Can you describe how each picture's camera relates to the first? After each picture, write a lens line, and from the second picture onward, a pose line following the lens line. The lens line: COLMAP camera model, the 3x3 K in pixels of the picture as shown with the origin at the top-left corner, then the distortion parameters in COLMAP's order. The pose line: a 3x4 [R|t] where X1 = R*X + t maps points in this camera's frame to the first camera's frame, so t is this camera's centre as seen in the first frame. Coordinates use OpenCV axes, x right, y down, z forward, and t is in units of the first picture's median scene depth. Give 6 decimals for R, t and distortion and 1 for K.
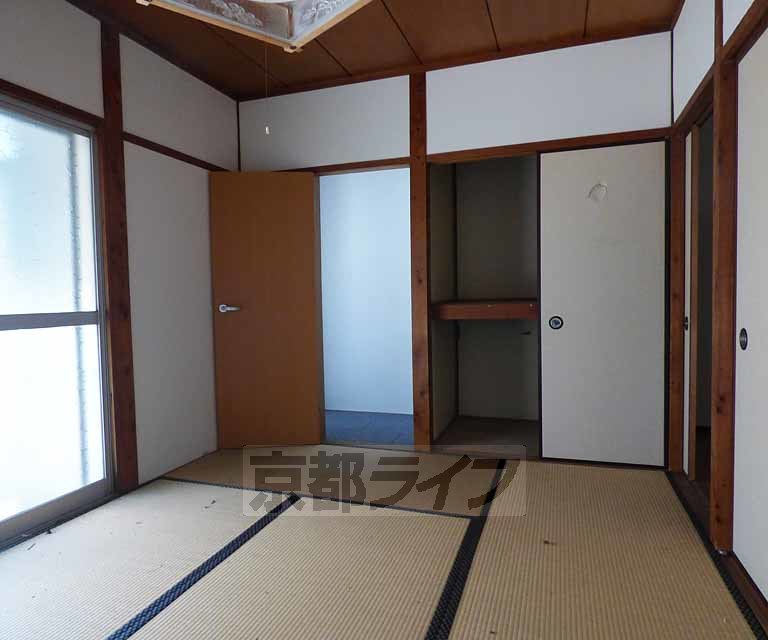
lens RADIAL K [[512.9, 0, 373.7], [0, 512.9, 317.6], [0, 0, 1]] dist [-0.010528, -0.002481]
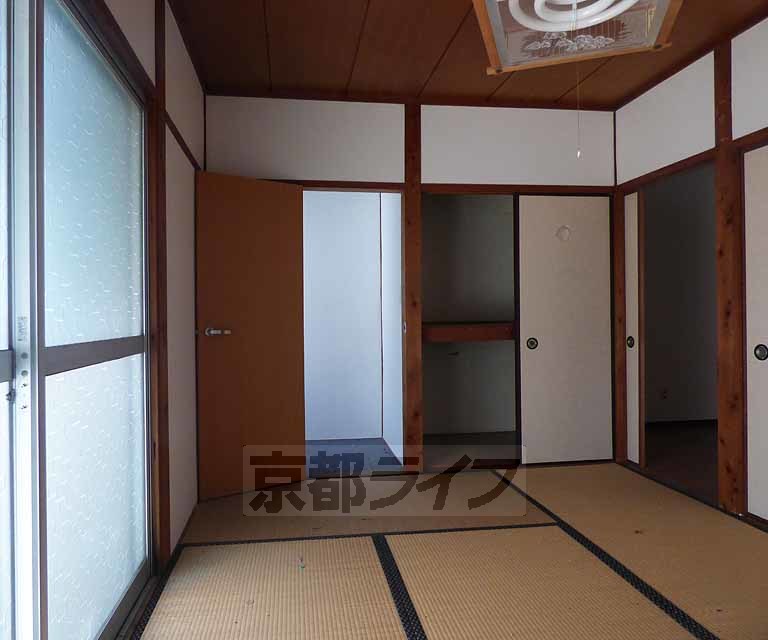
lens RADIAL K [[512.9, 0, 347.3], [0, 512.9, 318.4], [0, 0, 1]] dist [-0.010528, -0.002481]
pose [[0.898962, 0.006945, 0.437972, -0.496593], [0.011950, 0.999113, -0.040372, -0.003832], [-0.437864, 0.041526, 0.898082, 0.146804]]
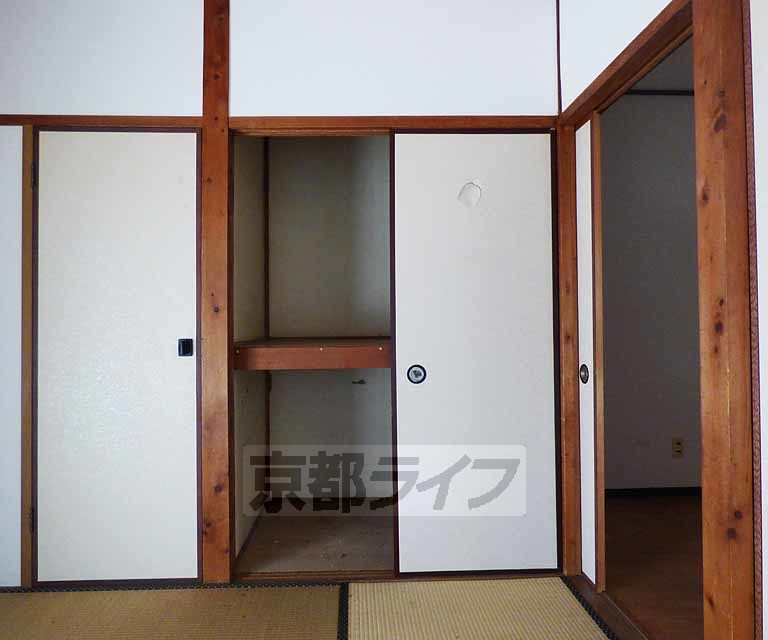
lens RADIAL K [[512.9, 0, 360.2], [0, 512.9, 320.1], [0, 0, 1]] dist [-0.010528, -0.002481]
pose [[0.935071, 0.016909, 0.354056, 0.034014], [0.004706, 0.998181, -0.060099, -0.020393], [-0.354429, 0.057863, 0.933291, 0.358122]]
